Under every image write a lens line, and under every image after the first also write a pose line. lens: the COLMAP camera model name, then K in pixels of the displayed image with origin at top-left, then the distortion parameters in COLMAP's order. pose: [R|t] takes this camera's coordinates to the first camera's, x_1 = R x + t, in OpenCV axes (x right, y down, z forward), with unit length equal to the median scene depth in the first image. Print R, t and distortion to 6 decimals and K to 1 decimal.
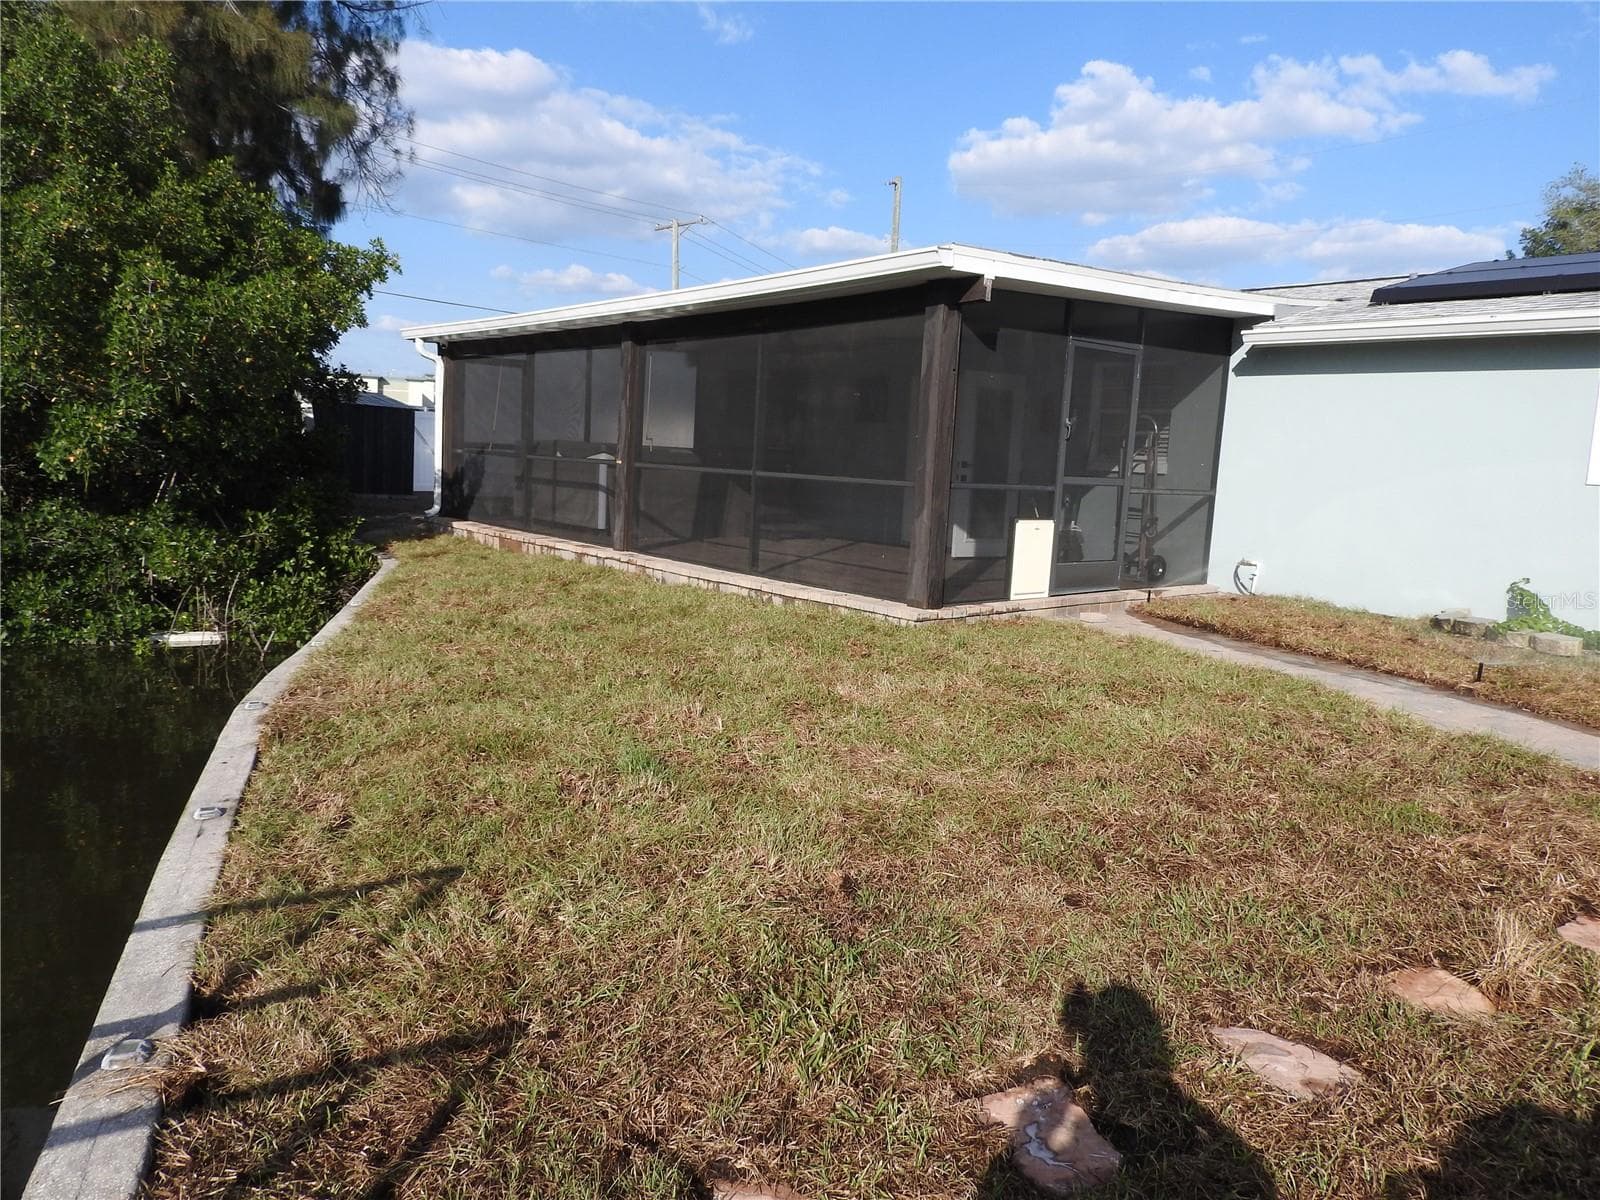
lens RADIAL K [[1126.4, 0, 800.0], [0, 1126.4, 600.0], [0, 0, 1]] dist [-0.007826, -0.004895]
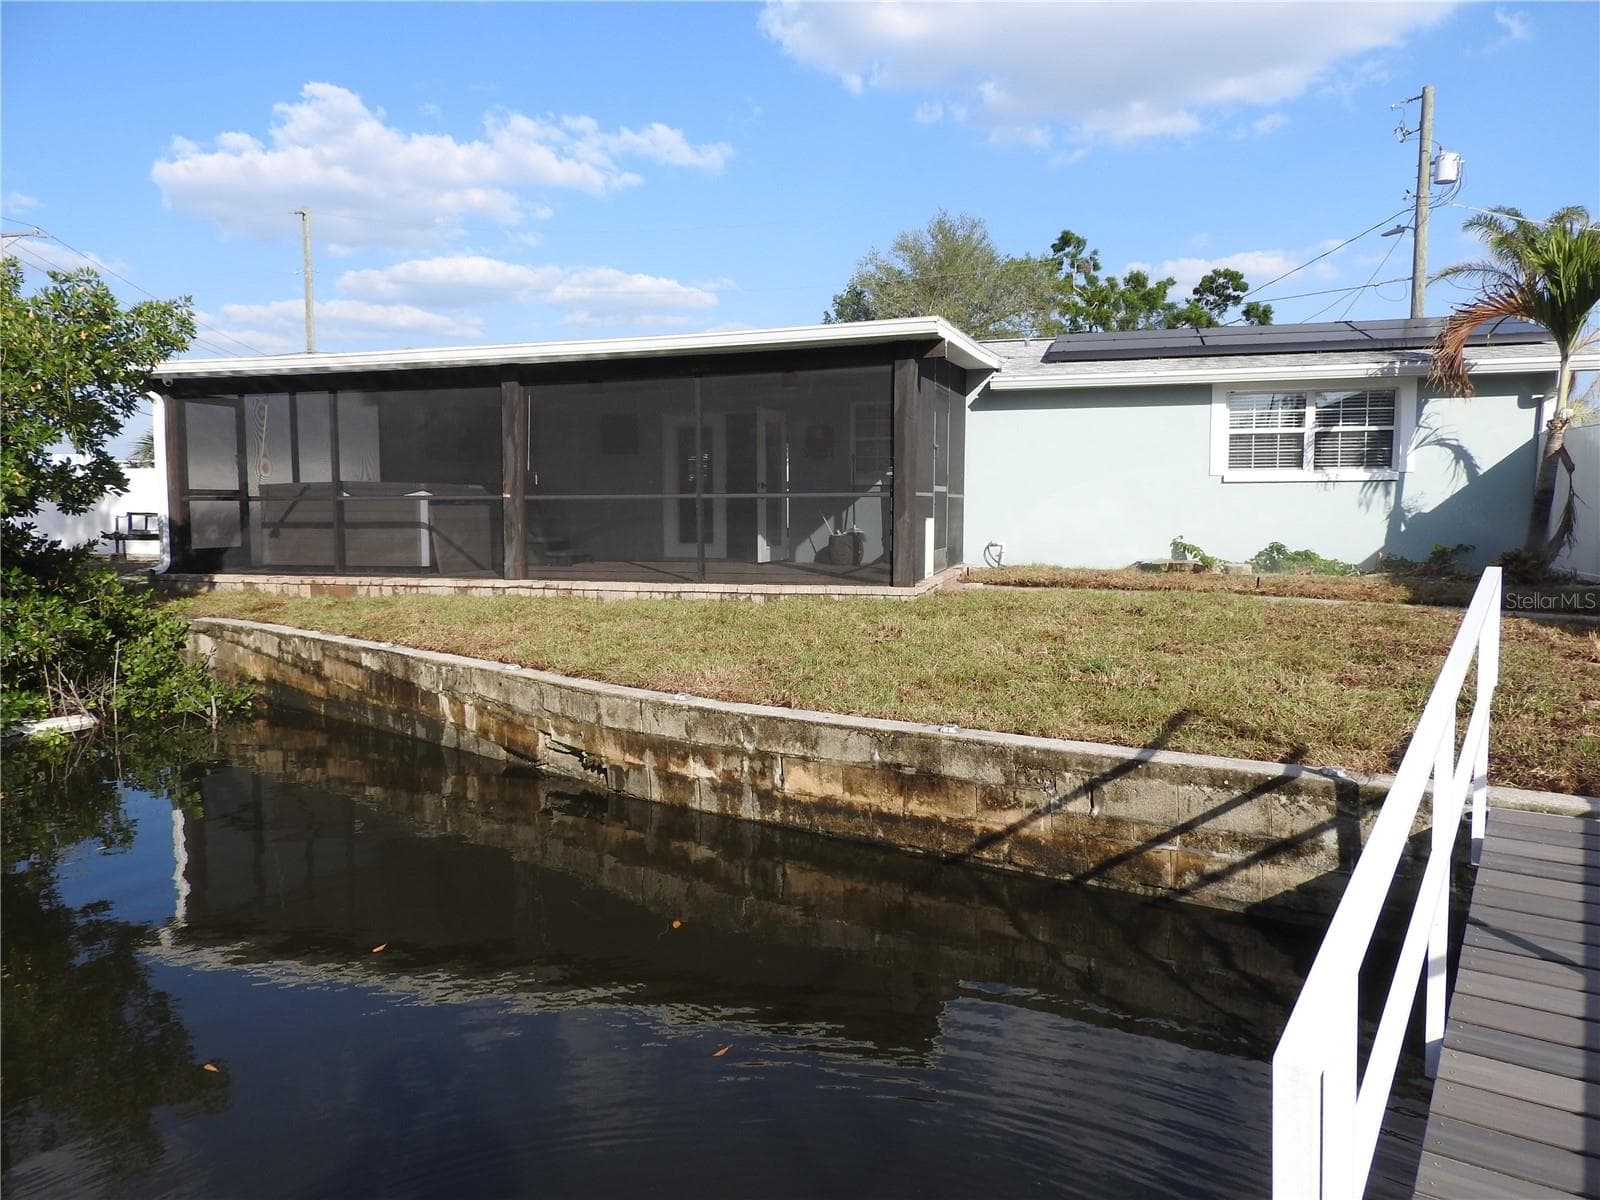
lens RADIAL K [[1160.2, 0, 800.0], [0, 1160.2, 600.0], [0, 0, 1]] dist [-0.004357, 0.000132]
pose [[0.819497, -0.096072, 0.564973, -0.567701], [0.117359, 0.993089, -0.001357, 0.007445], [-0.560938, 0.067417, 0.825108, -0.036656]]
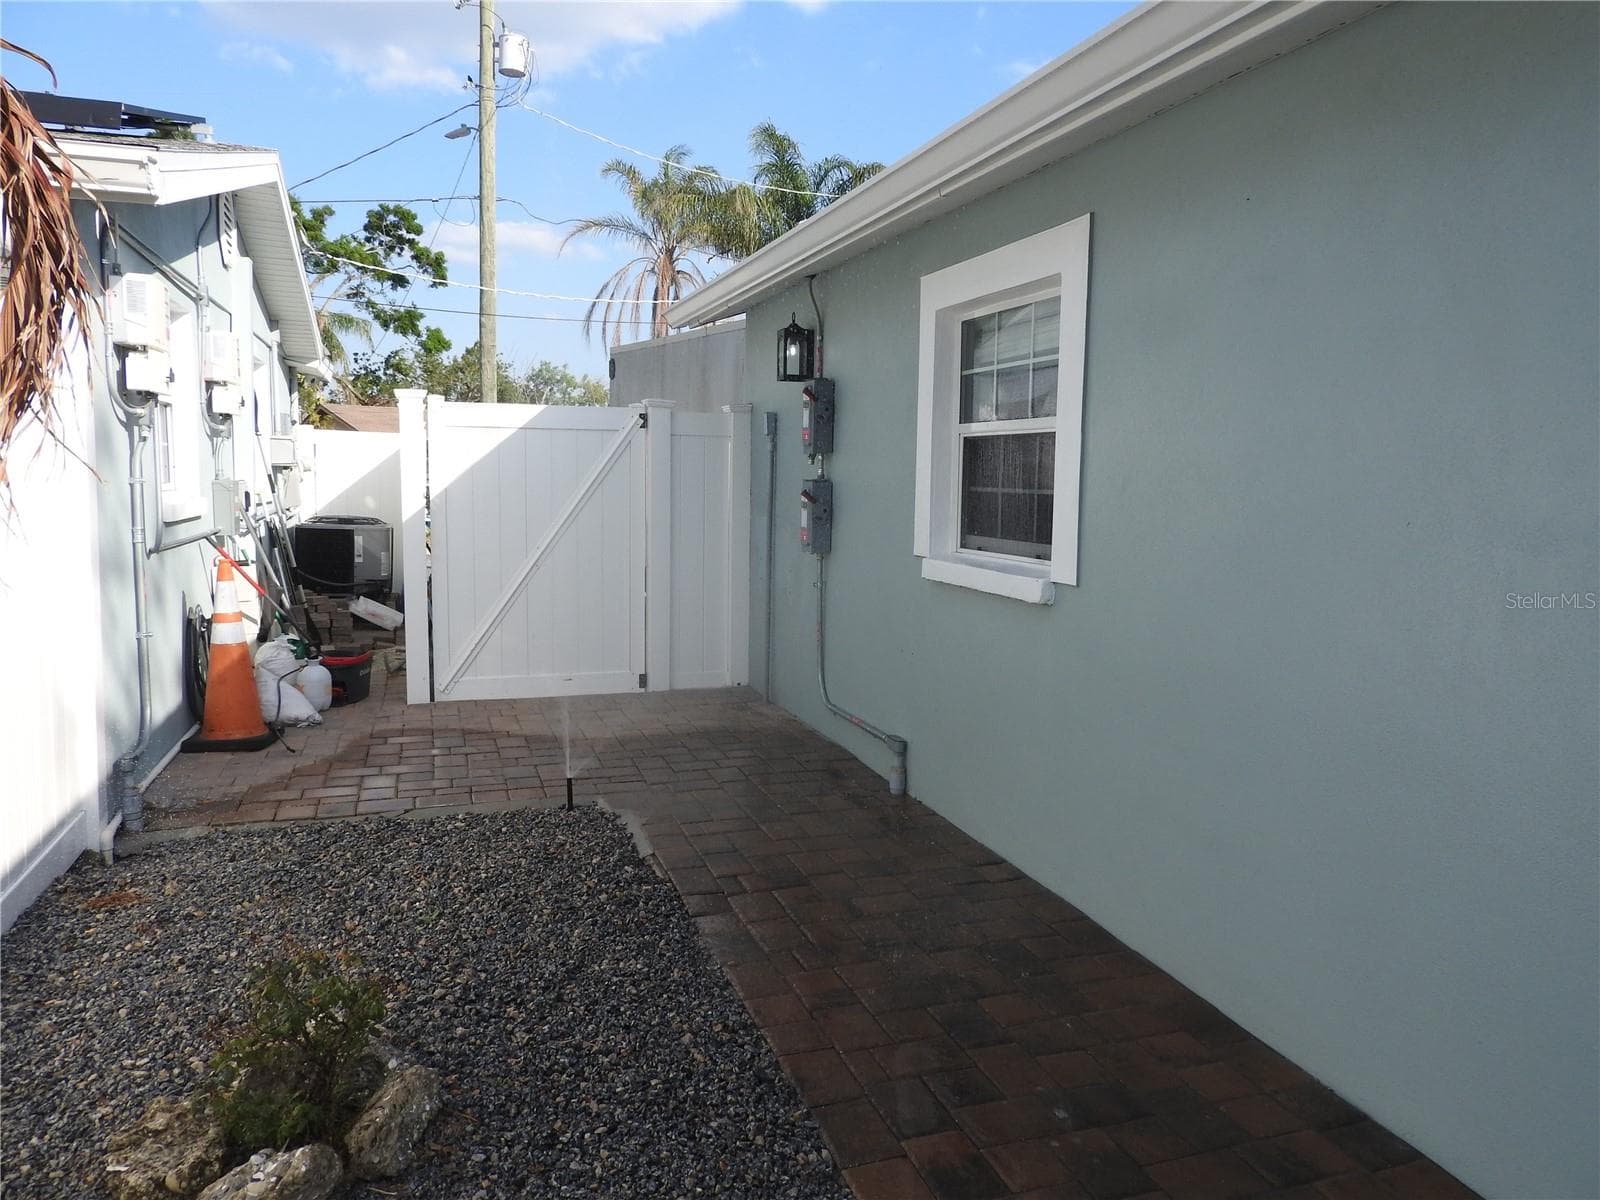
lens RADIAL K [[1160.2, 0, 800.0], [0, 1160.2, 600.0], [0, 0, 1]] dist [-0.004357, 0.000132]
pose [[0.385396, -0.131702, 0.913304, -0.365273], [0.122671, 0.988290, 0.090750, 0.007525], [-0.914561, 0.077062, 0.397039, -0.014701]]
